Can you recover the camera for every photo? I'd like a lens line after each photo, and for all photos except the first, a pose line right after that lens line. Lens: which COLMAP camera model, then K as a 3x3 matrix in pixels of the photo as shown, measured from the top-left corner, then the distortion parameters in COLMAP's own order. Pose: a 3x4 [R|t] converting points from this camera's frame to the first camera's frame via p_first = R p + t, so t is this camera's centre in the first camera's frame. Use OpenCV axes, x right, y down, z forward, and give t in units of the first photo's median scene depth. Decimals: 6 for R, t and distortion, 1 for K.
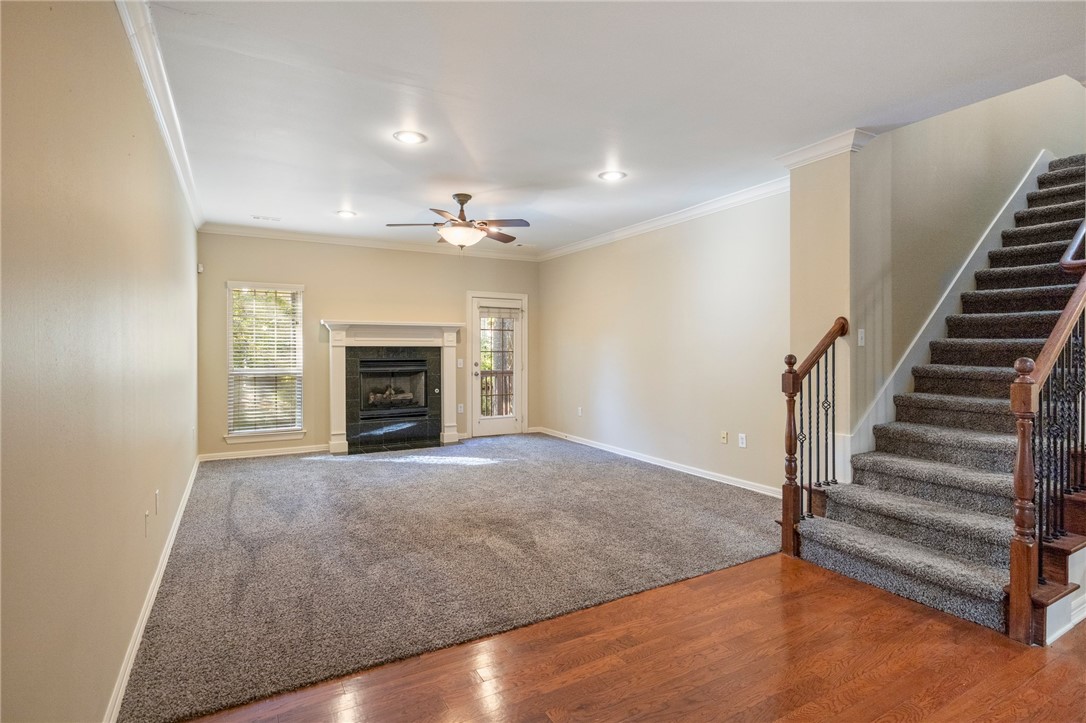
lens RADIAL K [[550.4, 0, 553.7], [0, 550.4, 349.8], [0, 0, 1]] dist [-0.005746, -0.002323]
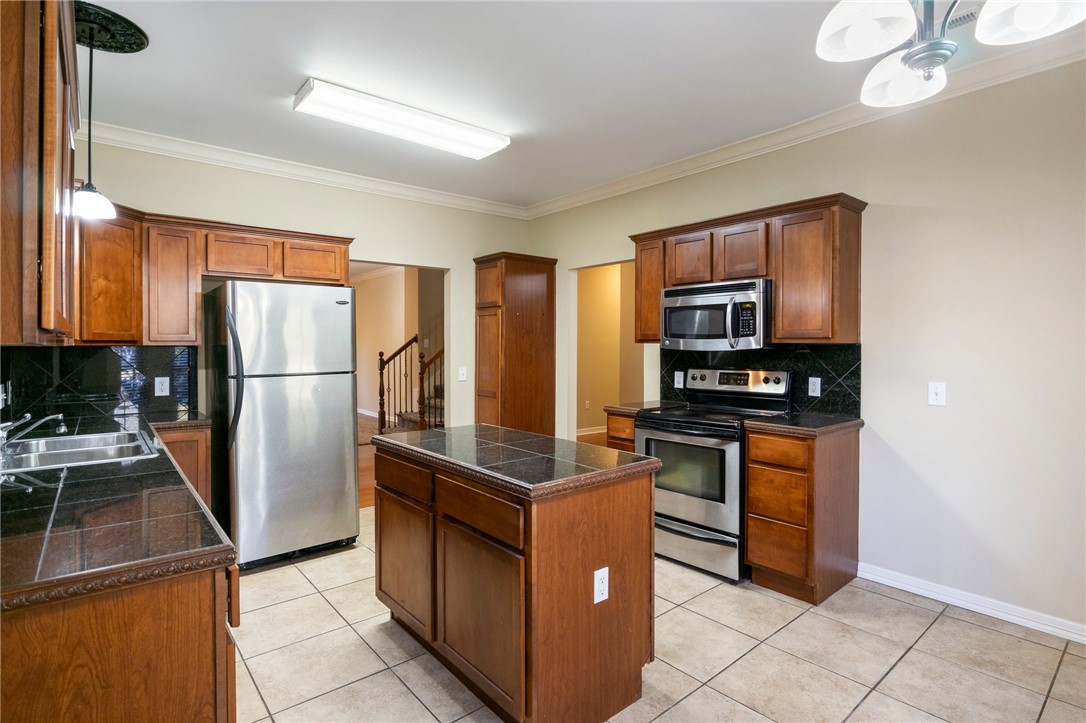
lens RADIAL K [[550.4, 0, 553.7], [0, 550.4, 349.8], [0, 0, 1]] dist [-0.005746, -0.002323]
pose [[0.982918, -0.000909, 0.184042, 0.699405], [0.000843, 1.000000, 0.000435, 0.001939], [-0.184042, -0.000272, 0.982918, -1.257926]]
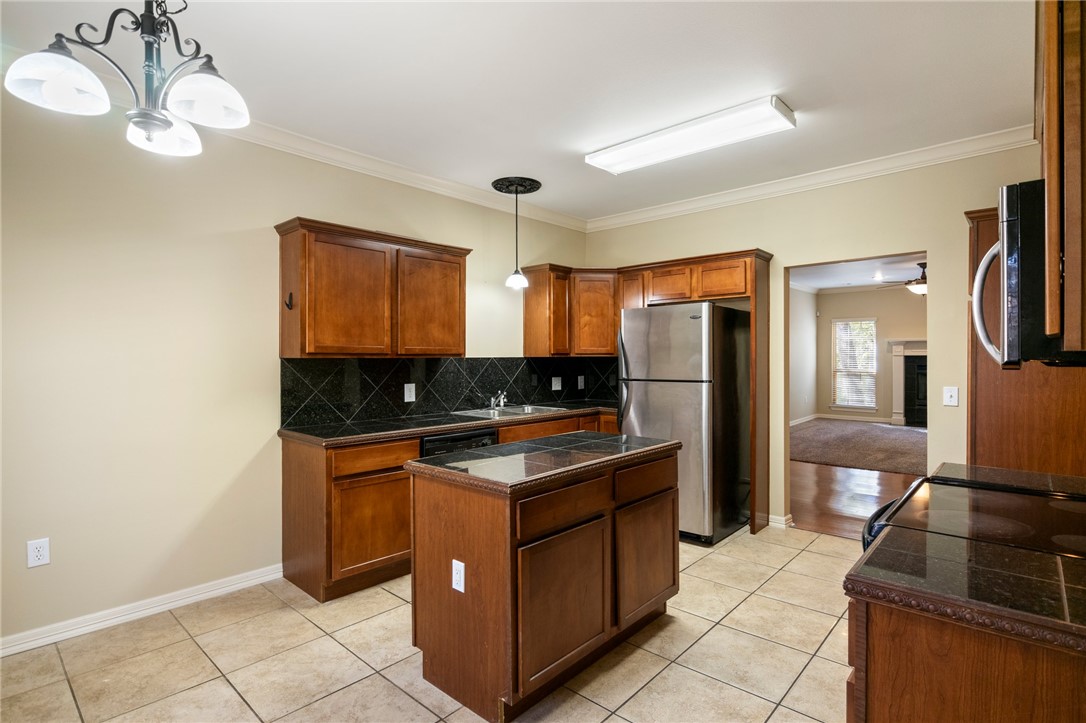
lens RADIAL K [[537.0, 0, 540.6], [0, 537.0, 358.1], [0, 0, 1]] dist [-0.001107, -0.000327]
pose [[0.297876, 0.003336, -0.954599, 1.467127], [-0.001538, 0.999994, 0.003015, -0.004765], [0.954603, 0.000570, 0.297879, -0.799195]]
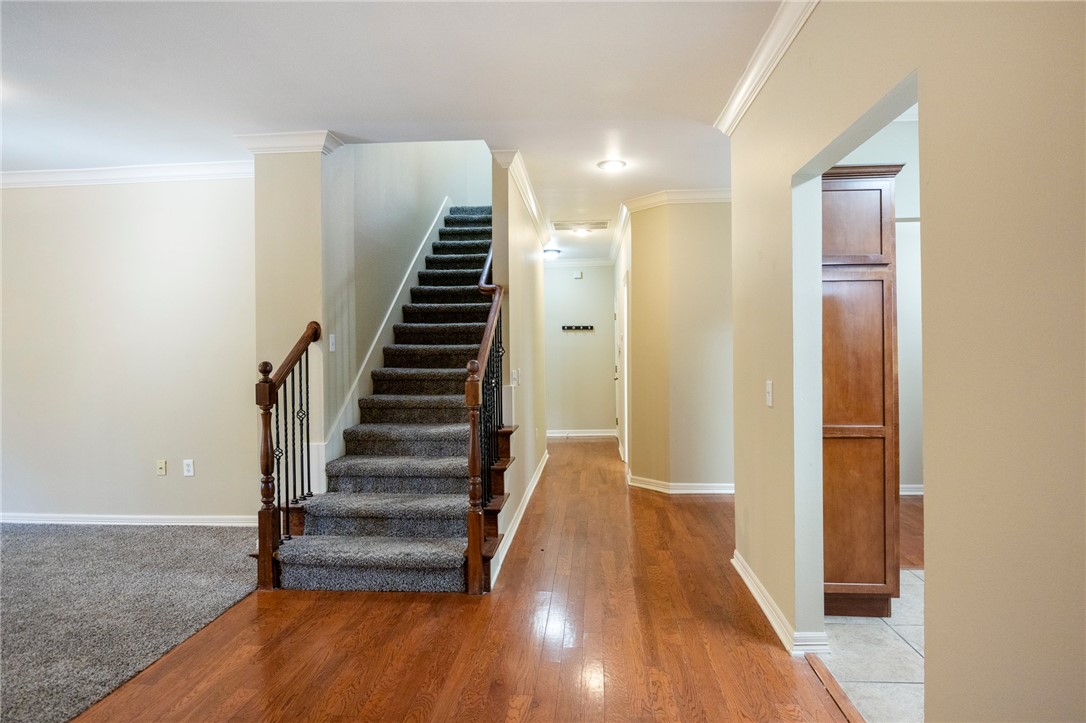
lens RADIAL K [[550.4, 0, 553.7], [0, 550.4, 349.8], [0, 0, 1]] dist [-0.005746, -0.002323]
pose [[0.557851, -0.002402, 0.829938, -0.043928], [0.012533, 0.999906, -0.005530, 0.000489], [-0.829847, 0.013487, 0.557829, 0.122496]]
